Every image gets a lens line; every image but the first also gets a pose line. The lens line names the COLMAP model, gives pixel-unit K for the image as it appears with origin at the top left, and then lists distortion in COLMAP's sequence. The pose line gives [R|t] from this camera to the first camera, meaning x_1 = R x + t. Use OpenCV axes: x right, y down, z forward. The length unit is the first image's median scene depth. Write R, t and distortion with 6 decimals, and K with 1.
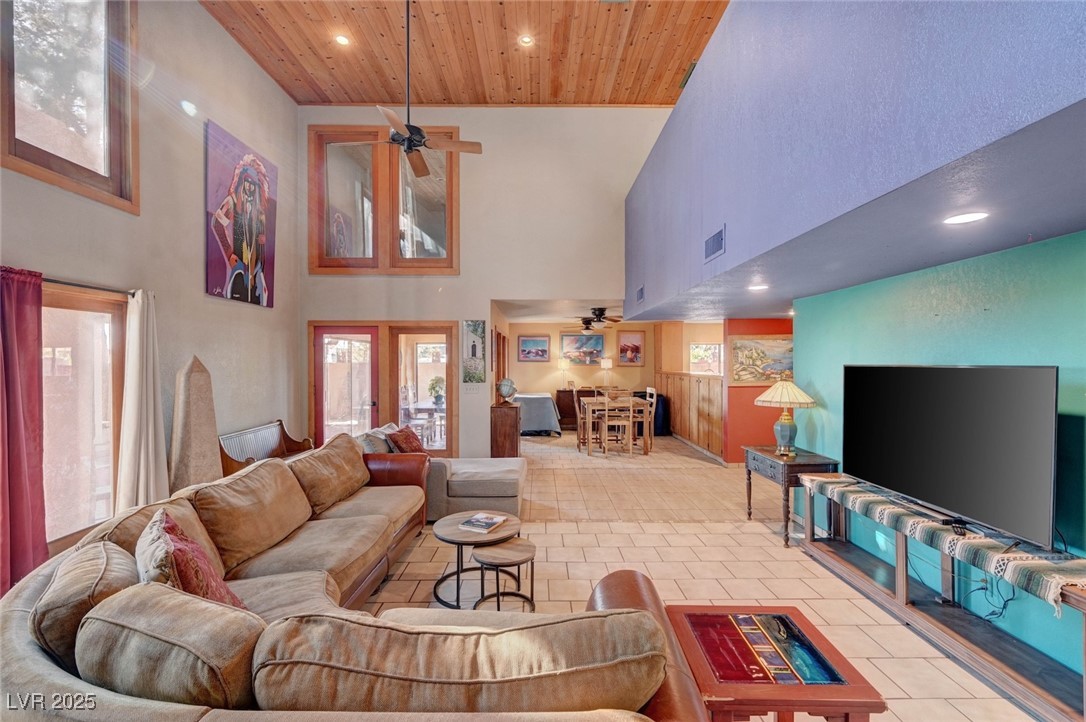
lens RADIAL K [[467.1, 0, 543.2], [0, 467.1, 363.2], [0, 0, 1]] dist [0.002452, 0.000613]
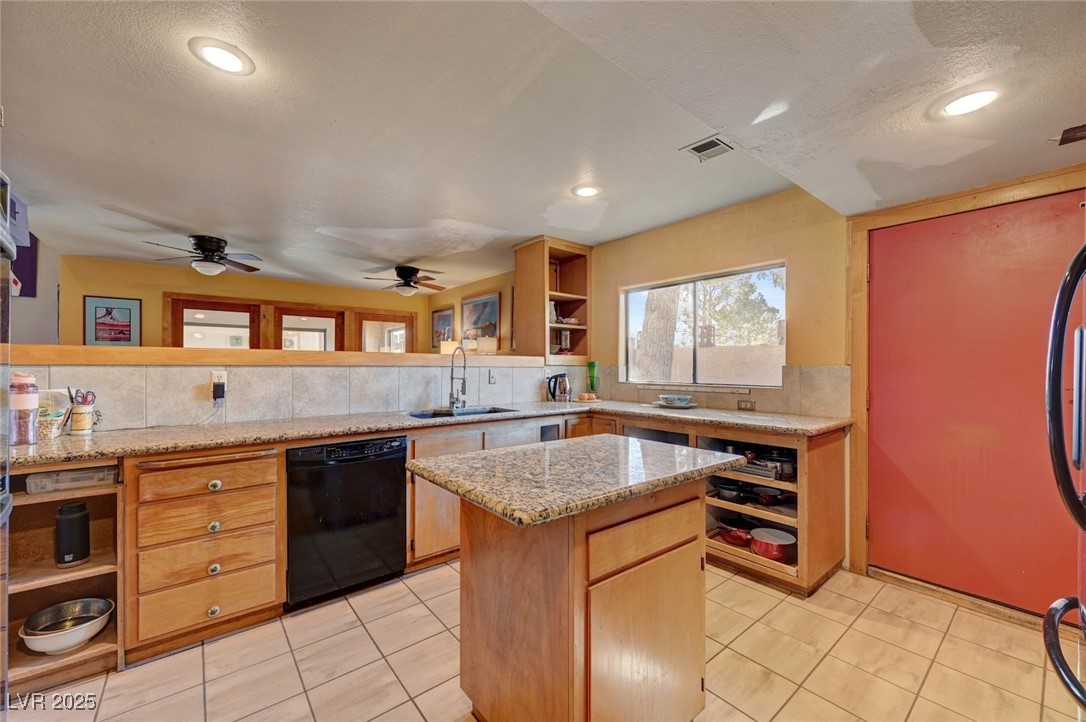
lens RADIAL K [[422.0, 0, 550.7], [0, 422.0, 363.7], [0, 0, 1]] dist [0.001993, 0.000271]
pose [[0.624387, -0.001065, -0.781114, 1.088978], [-0.005851, 0.999965, -0.006040, 0.047210], [0.781093, 0.008341, 0.624359, 1.413414]]
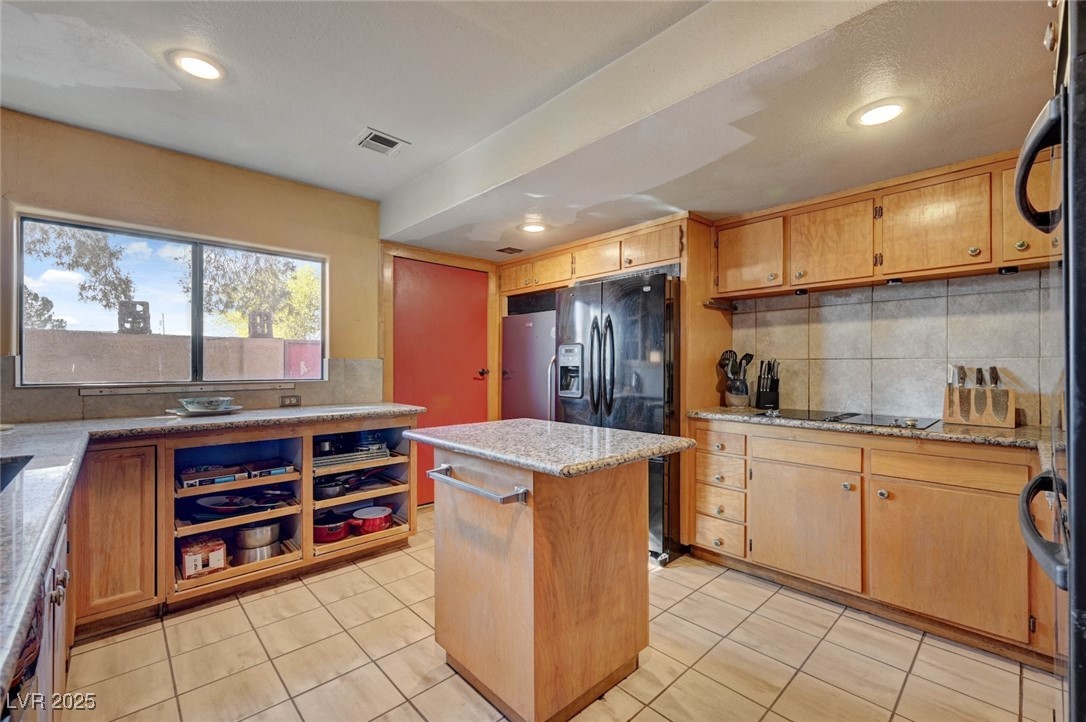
lens RADIAL K [[467.1, 0, 537.7], [0, 467.1, 363.8], [0, 0, 1]] dist [0.002452, 0.000613]
pose [[0.757308, 0.006178, 0.653029, 0.683600], [0.001795, 0.999932, -0.011541, 0.058494], [-0.653056, 0.009912, 0.757245, 1.338521]]
